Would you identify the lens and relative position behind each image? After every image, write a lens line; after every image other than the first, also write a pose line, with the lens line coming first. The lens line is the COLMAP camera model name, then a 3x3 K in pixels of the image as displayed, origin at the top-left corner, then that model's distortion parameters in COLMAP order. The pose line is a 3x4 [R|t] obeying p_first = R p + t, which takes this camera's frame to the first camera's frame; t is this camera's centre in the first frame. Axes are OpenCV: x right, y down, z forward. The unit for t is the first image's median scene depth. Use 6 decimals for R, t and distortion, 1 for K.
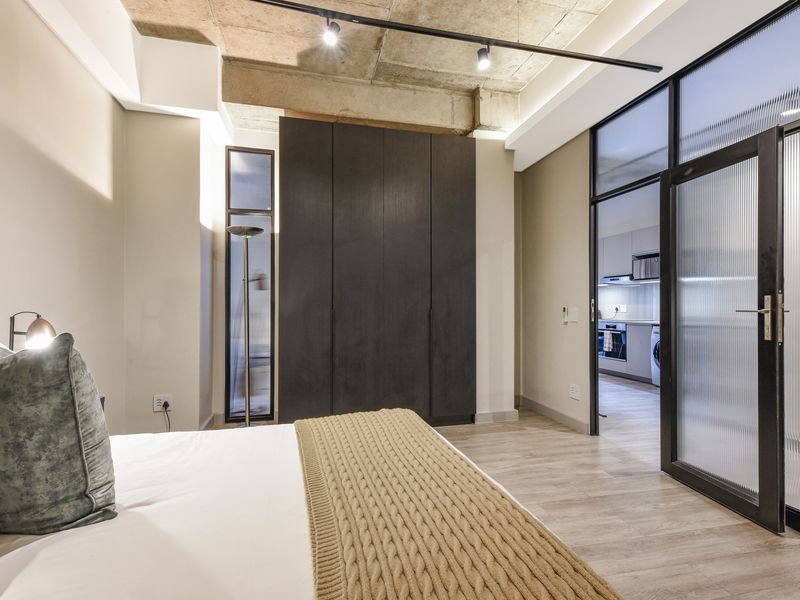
lens RADIAL K [[396.9, 0, 403.0], [0, 396.9, 306.1], [0, 0, 1]] dist [0.019577, 0.000121]
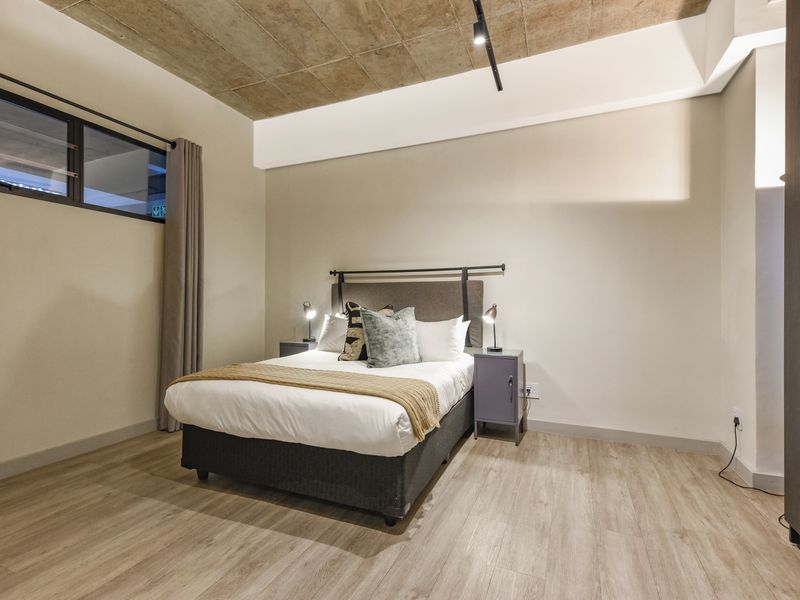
lens RADIAL K [[380.2, 0, 400.0], [0, 380.2, 300.0], [0, 0, 1]] dist [0.003096, -0.000053]
pose [[-0.608775, -0.005107, -0.793326, 0.442106], [-0.005462, 0.999983, -0.002247, 0.001179], [0.793324, 0.002965, -0.608793, 0.893057]]
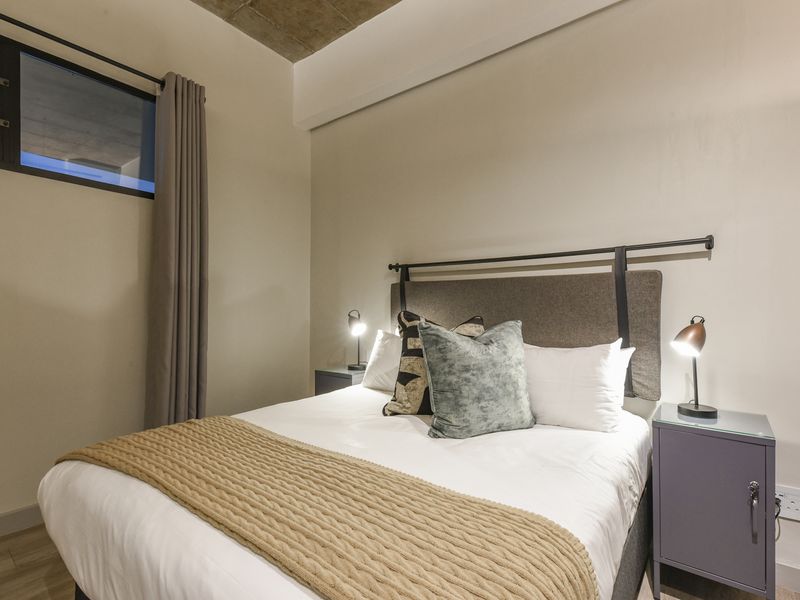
lens RADIAL K [[396.9, 0, 403.0], [0, 396.9, 306.1], [0, 0, 1]] dist [0.019577, 0.000121]
pose [[-0.784511, -0.009931, -0.620035, 0.116492], [-0.008173, 0.999950, -0.005675, 0.000686], [0.620061, 0.000615, -0.784554, 0.658800]]
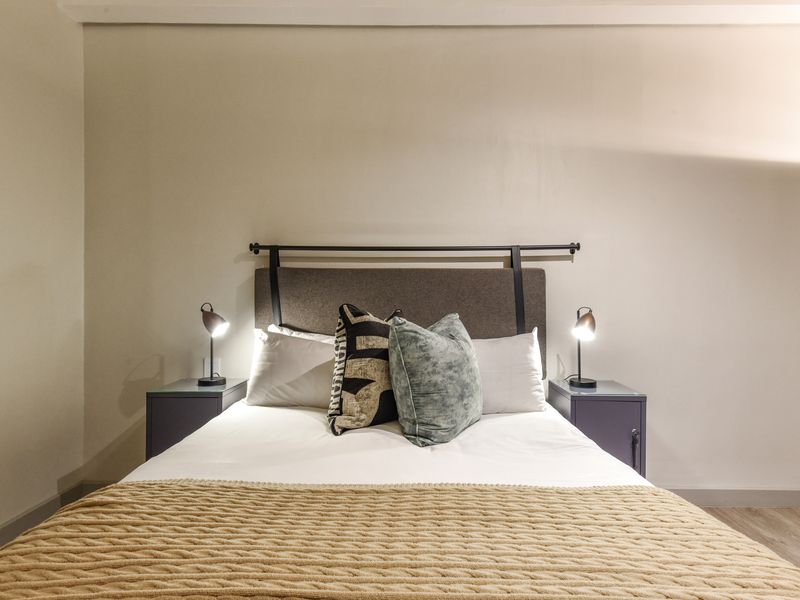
lens RADIAL K [[441.7, 0, 400.4], [0, 441.7, 303.1], [0, 0, 1]] dist [0.009074, 0.000681]
pose [[-0.256845, -0.000436, -0.966452, 0.253367], [-0.007116, 0.999974, 0.001440, 0.002000], [0.966426, 0.007247, -0.256841, 0.401575]]
